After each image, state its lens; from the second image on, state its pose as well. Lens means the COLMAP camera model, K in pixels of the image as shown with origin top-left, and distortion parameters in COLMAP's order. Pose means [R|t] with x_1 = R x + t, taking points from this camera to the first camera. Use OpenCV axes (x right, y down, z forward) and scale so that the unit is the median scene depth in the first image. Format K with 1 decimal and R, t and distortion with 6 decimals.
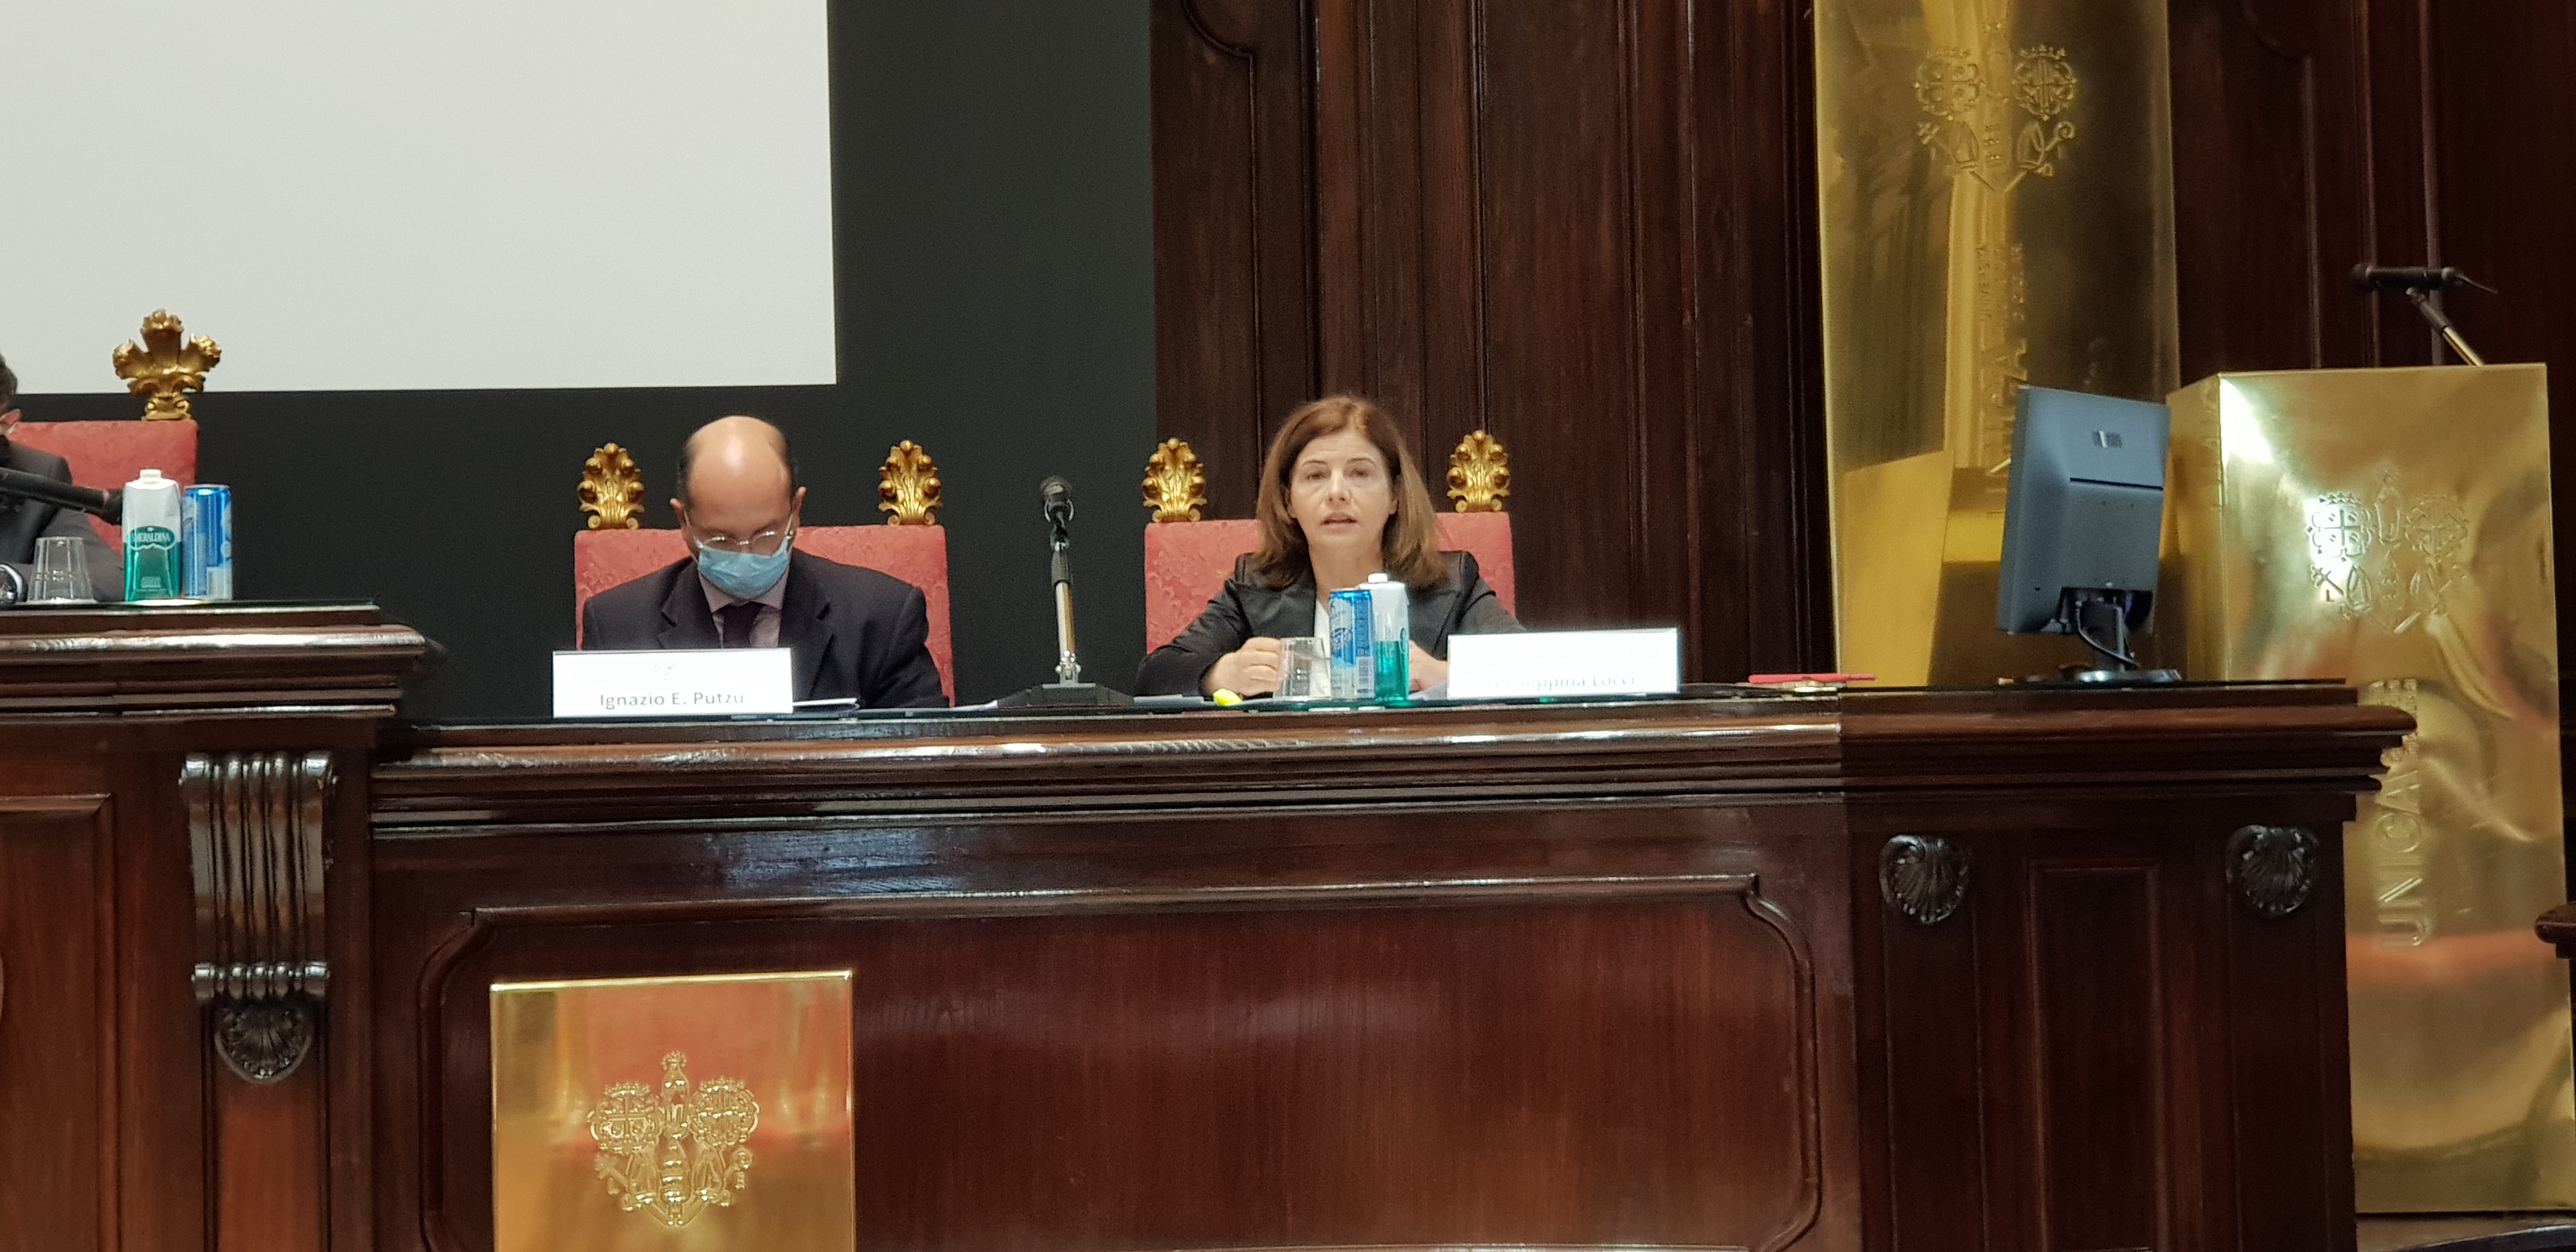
lens RADIAL K [[4285.9, 0, 1302.5], [0, 4285.9, 615.0], [0, 0, 1]] dist [0.135513, 0.000000]
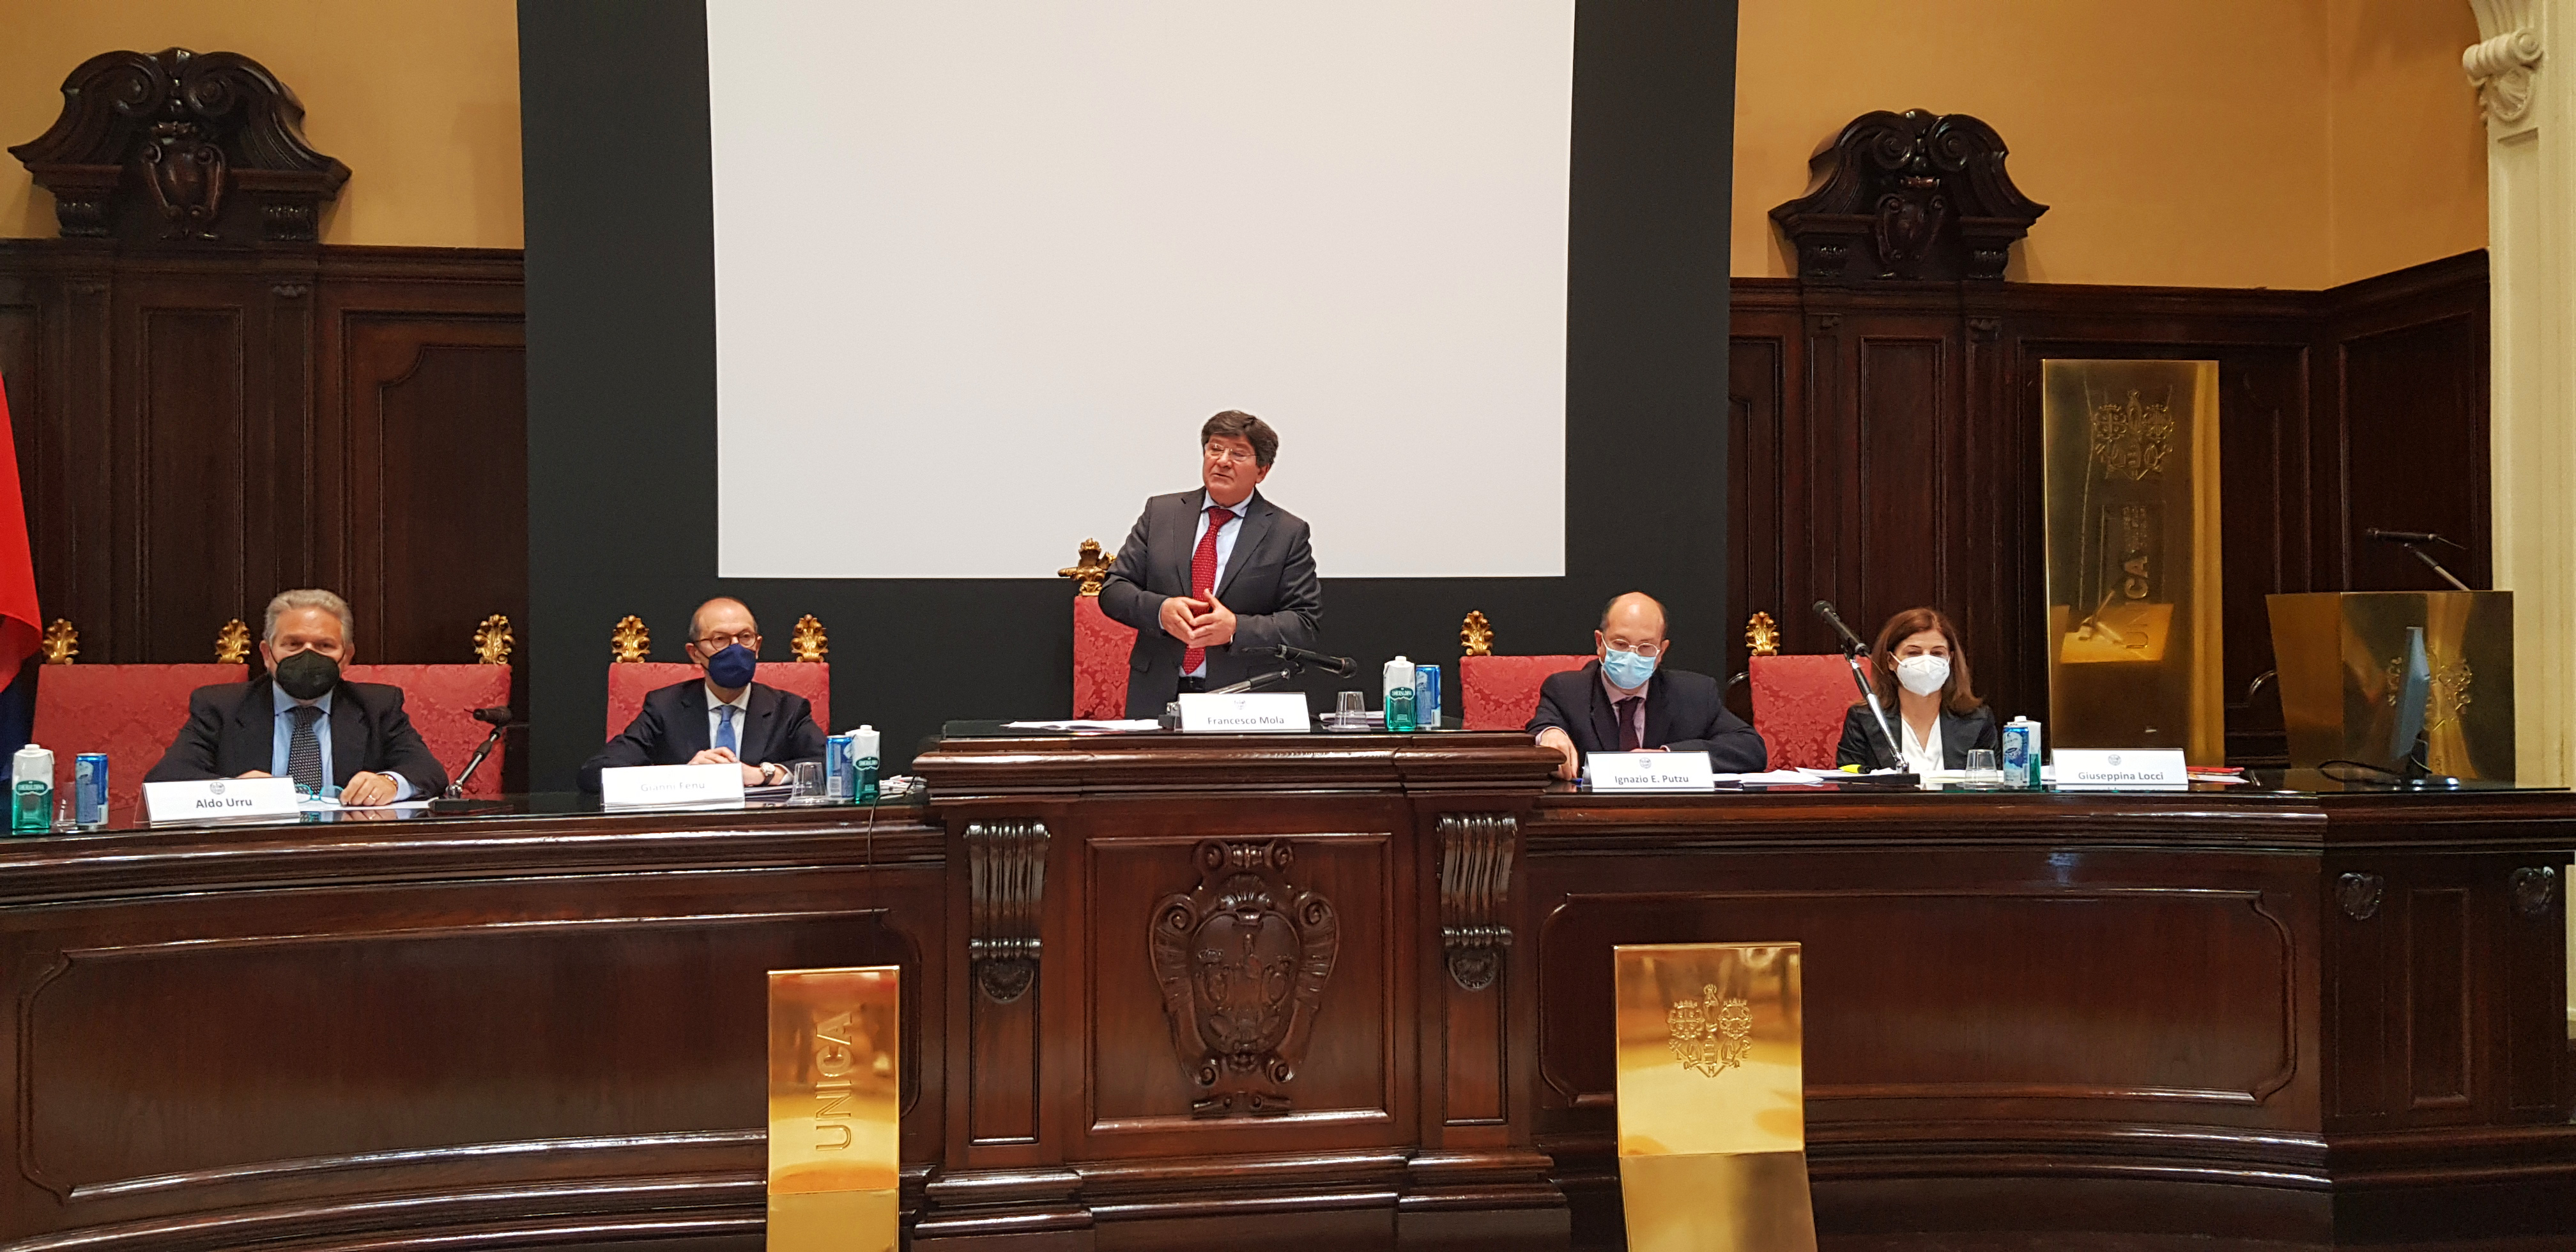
lens RADIAL K [[2017.1, 0, 1275.4], [0, 2017.1, 628.1], [0, 0, 1]] dist [0.051590, -0.081243]
pose [[0.999806, 0.018419, -0.006912, -0.315027], [-0.018286, 0.999655, 0.018844, -0.061399], [0.007256, -0.018714, 0.999799, 0.129734]]
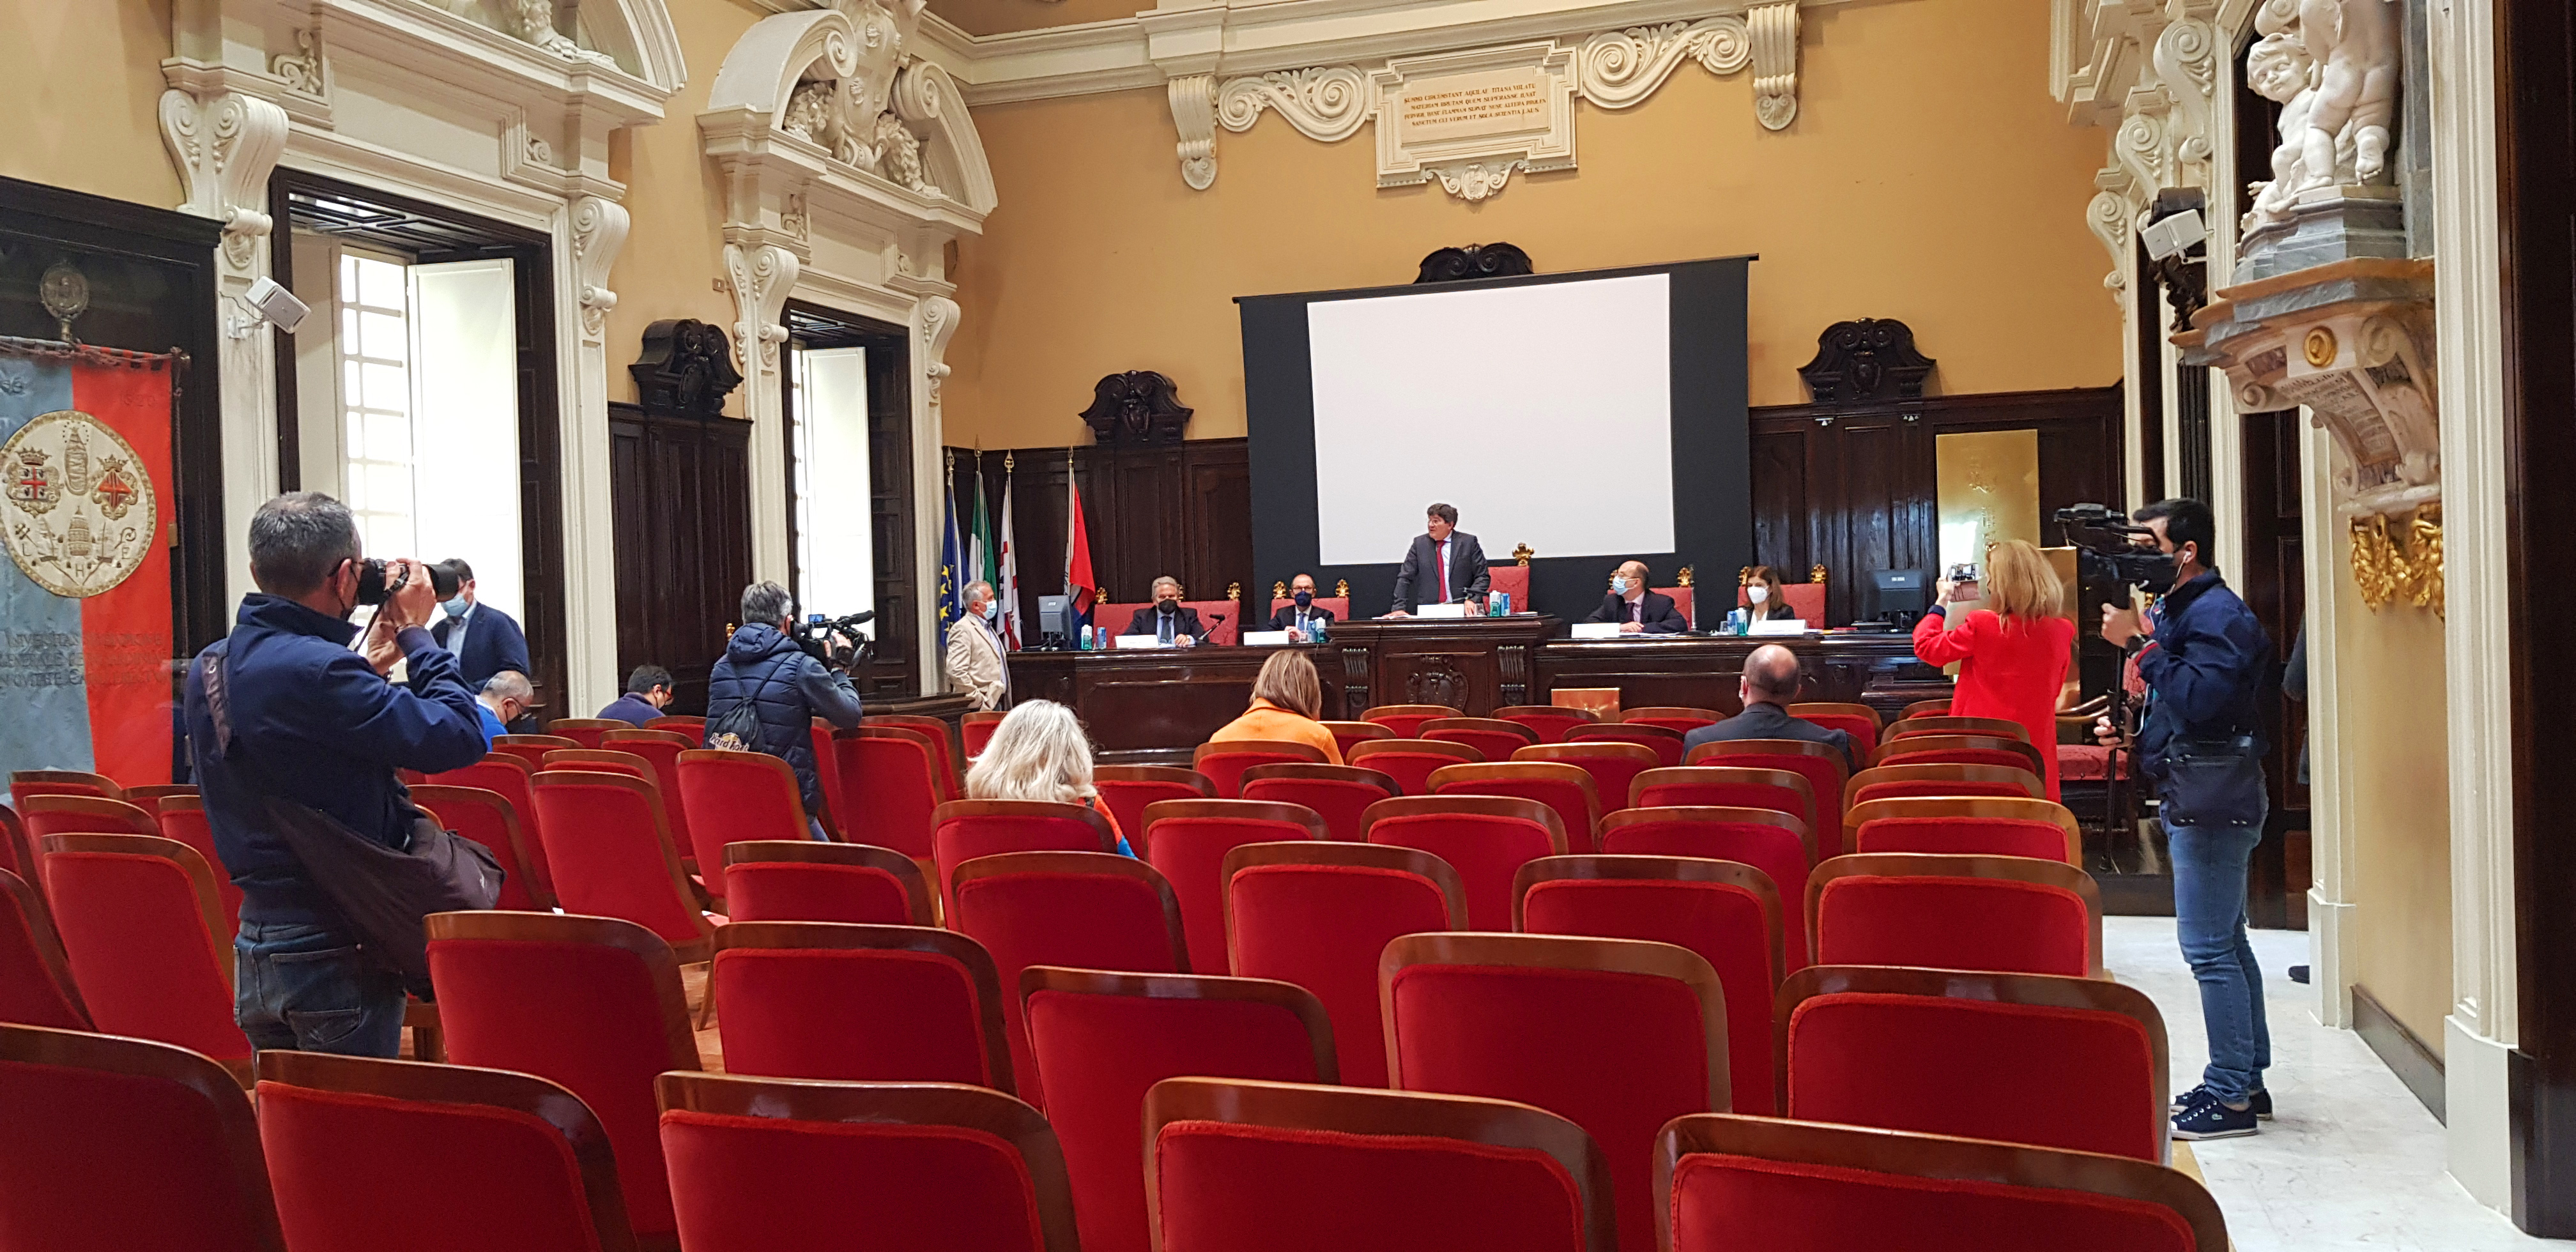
lens RADIAL K [[2017.1, 0, 1284.9], [0, 2017.1, 611.2], [0, 0, 1]] dist [0.051590, -0.081243]
pose [[0.887640, 0.000969, -0.460537, 0.640200], [0.018400, 0.999125, 0.037566, -0.105652], [0.460170, -0.041819, 0.886845, -1.301610]]
